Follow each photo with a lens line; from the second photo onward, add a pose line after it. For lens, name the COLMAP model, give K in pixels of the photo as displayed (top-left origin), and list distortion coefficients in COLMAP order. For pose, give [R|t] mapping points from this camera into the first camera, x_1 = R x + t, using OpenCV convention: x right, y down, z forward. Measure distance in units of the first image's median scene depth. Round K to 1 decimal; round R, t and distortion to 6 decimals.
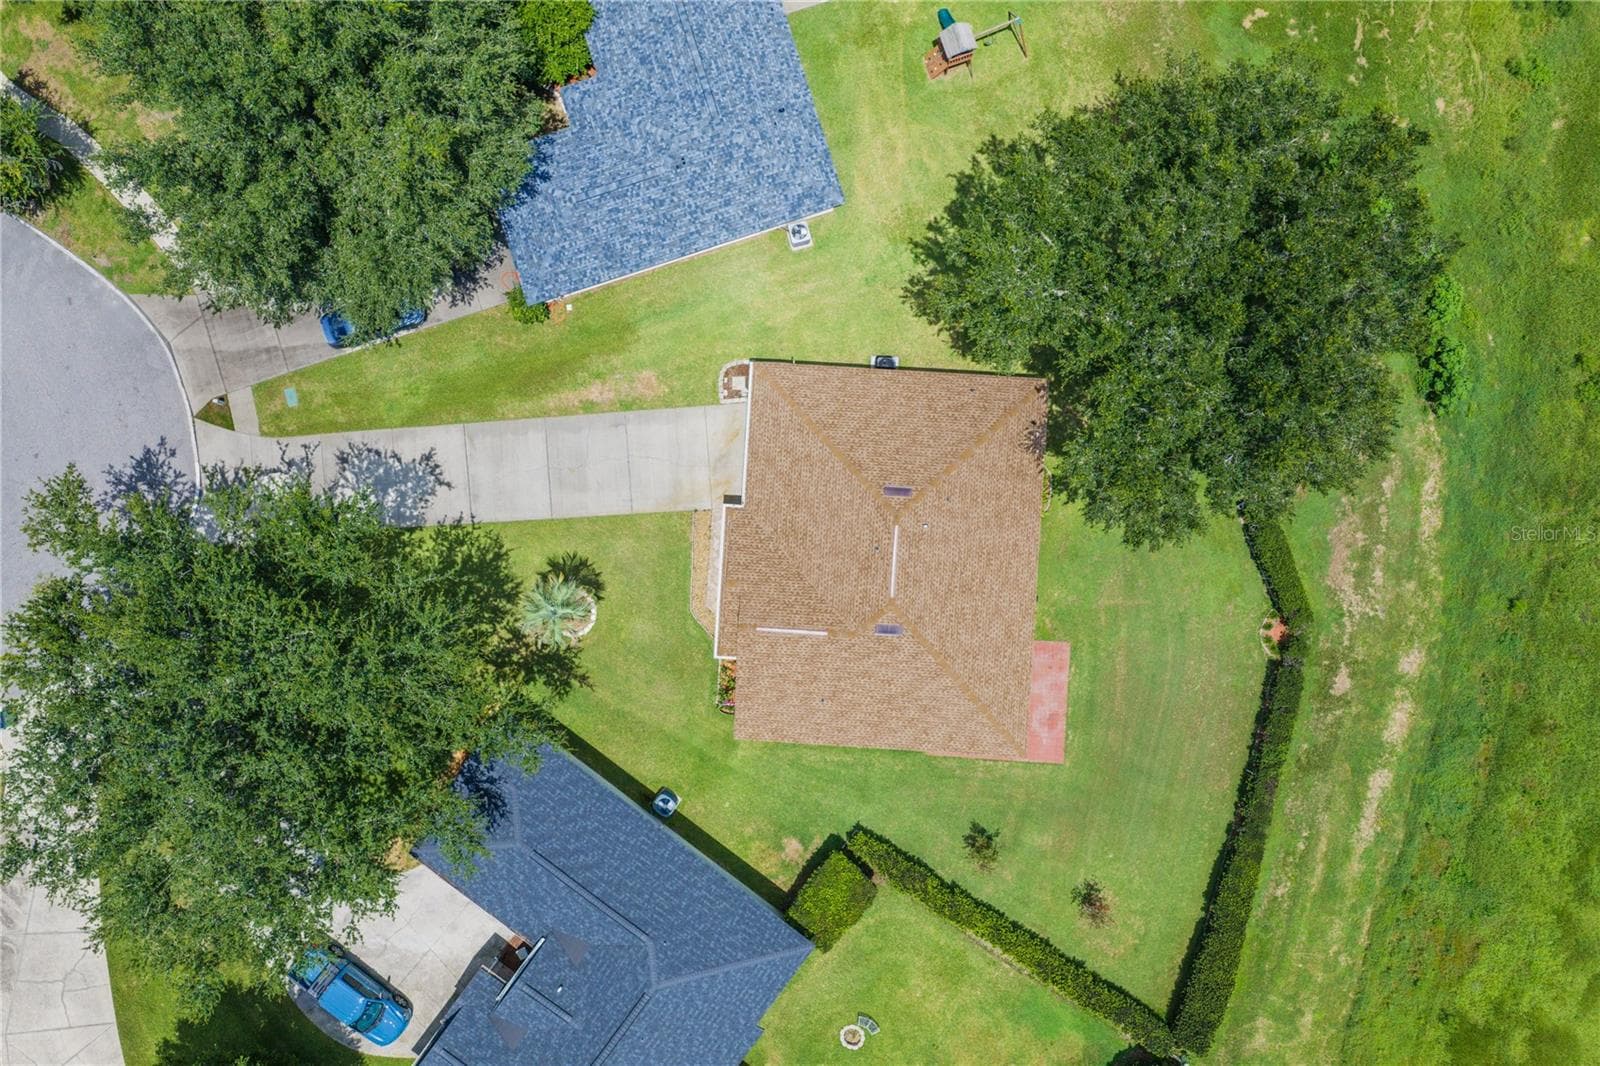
lens RADIAL K [[767.7, 0, 834.7], [0, 767.7, 532.3], [0, 0, 1]] dist [0.000795, 0.000011]
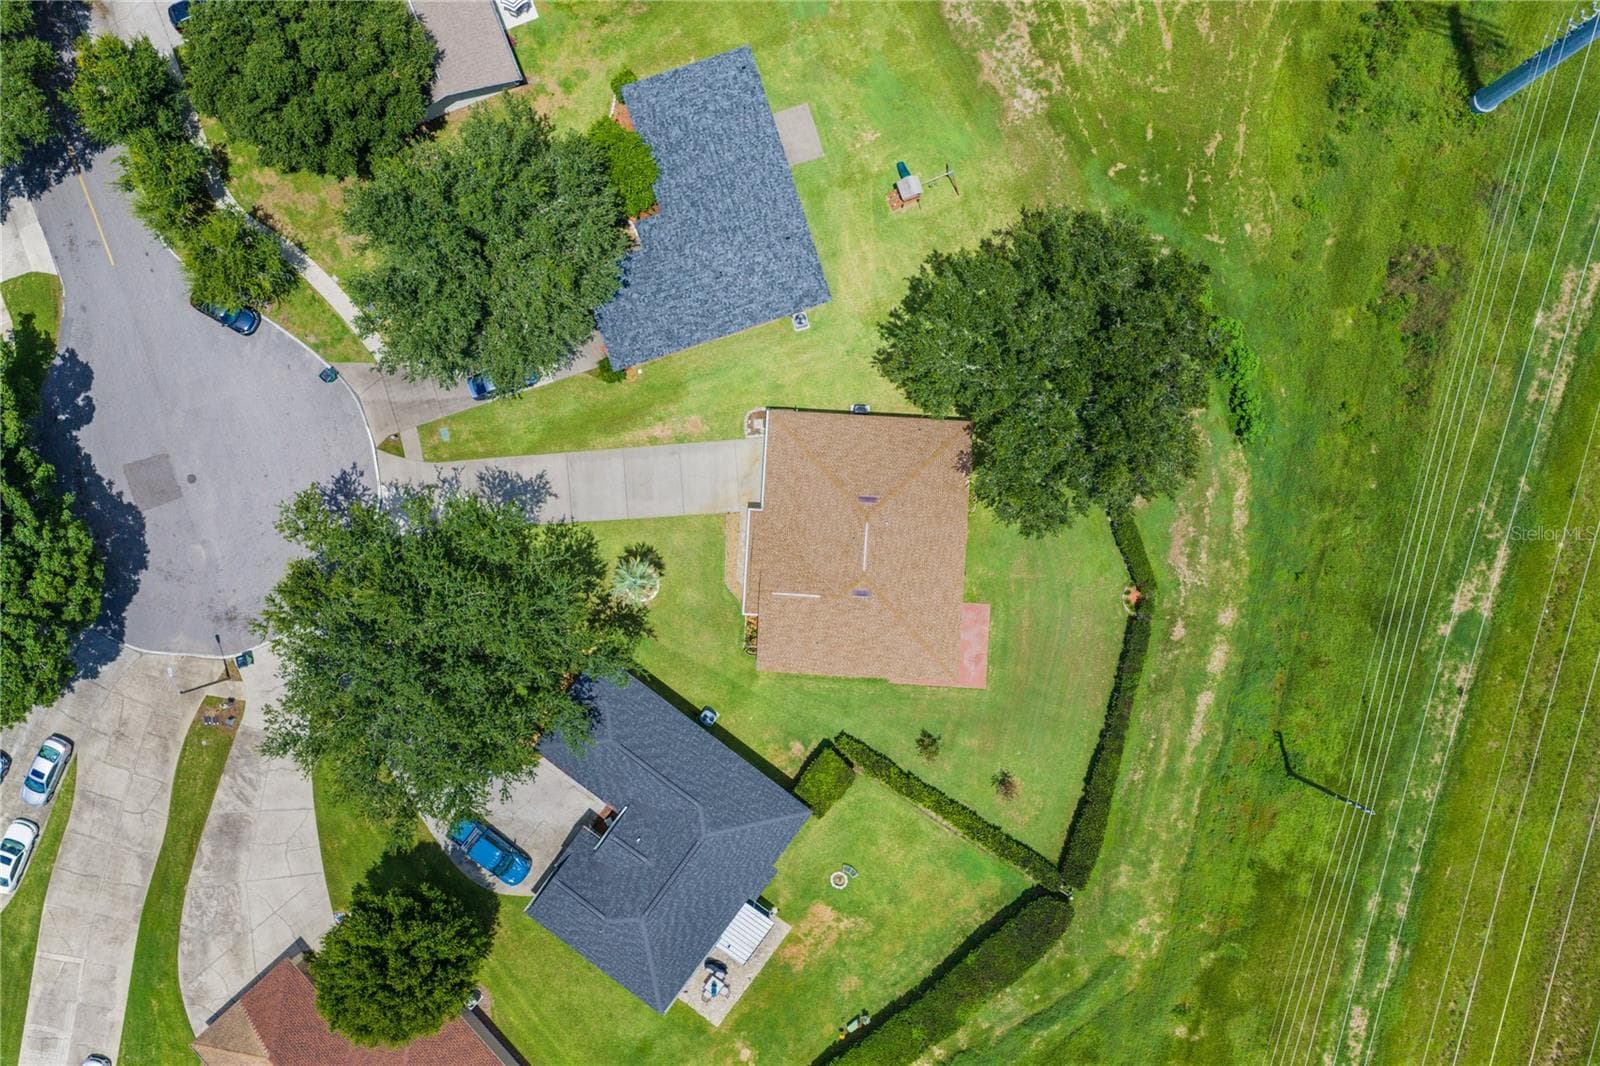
lens RADIAL K [[767.7, 0, 834.7], [0, 767.7, 532.3], [0, 0, 1]] dist [0.000795, 0.000011]
pose [[0.999993, -0.003036, 0.002133, 0.014008], [0.003046, 0.999983, -0.004890, 0.015447], [-0.002118, 0.004896, 0.999986, -0.435235]]
